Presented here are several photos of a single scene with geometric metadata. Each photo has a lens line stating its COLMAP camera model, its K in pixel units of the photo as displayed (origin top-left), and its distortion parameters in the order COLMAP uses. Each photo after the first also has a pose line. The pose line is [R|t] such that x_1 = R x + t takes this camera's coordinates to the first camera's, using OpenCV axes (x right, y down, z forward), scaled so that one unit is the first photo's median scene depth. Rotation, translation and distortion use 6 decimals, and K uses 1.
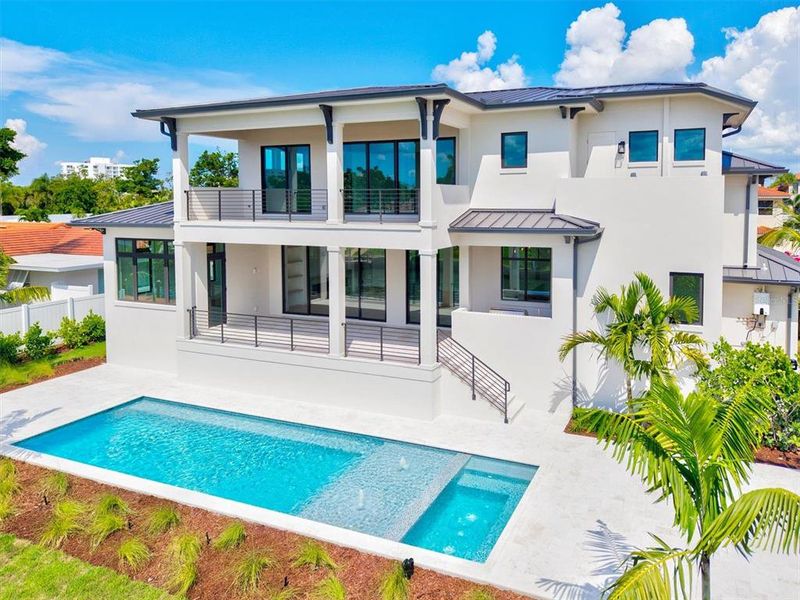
lens RADIAL K [[590.1, 0, 452.8], [0, 590.1, 223.6], [0, 0, 1]] dist [0.005177, -0.019065]
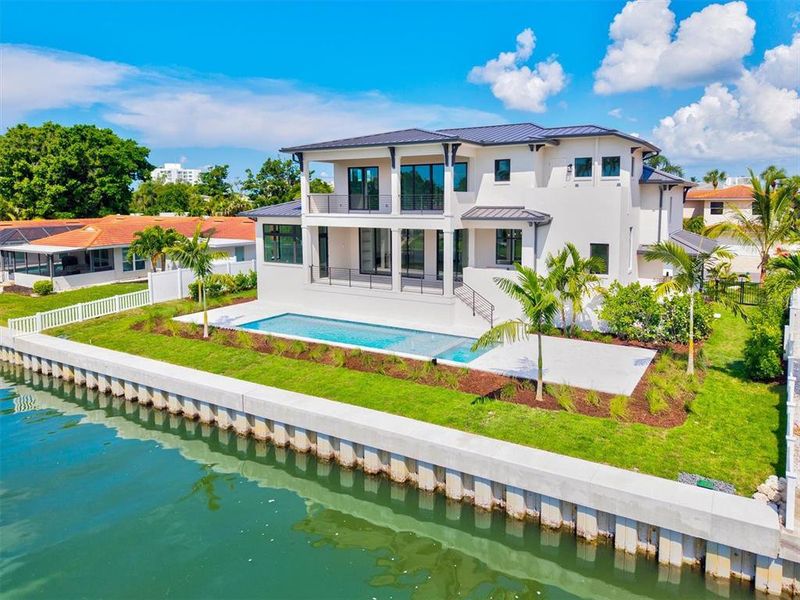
lens RADIAL K [[590.1, 0, 415.2], [0, 590.1, 292.0], [0, 0, 1]] dist [0.005177, -0.019065]
pose [[0.992058, 0.019006, -0.124341, 0.064463], [-0.004932, 0.993636, 0.112530, 0.025399], [0.125688, -0.111023, 0.985838, -0.609781]]
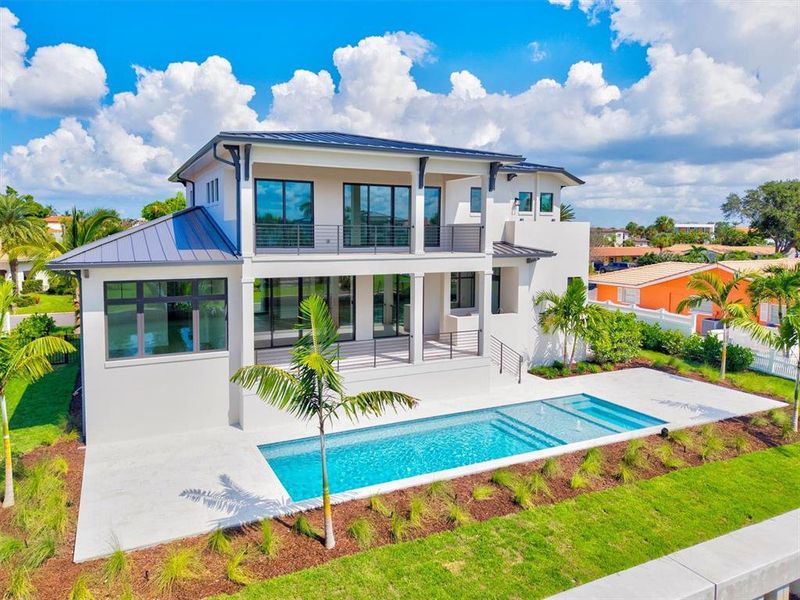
lens RADIAL K [[590.1, 0, 374.7], [0, 590.1, 288.6], [0, 0, 1]] dist [0.005177, -0.019065]
pose [[0.653705, -0.064541, 0.753992, -1.023248], [0.026619, 0.997701, 0.062324, -0.006772], [-0.756281, -0.020671, 0.653920, 0.234765]]
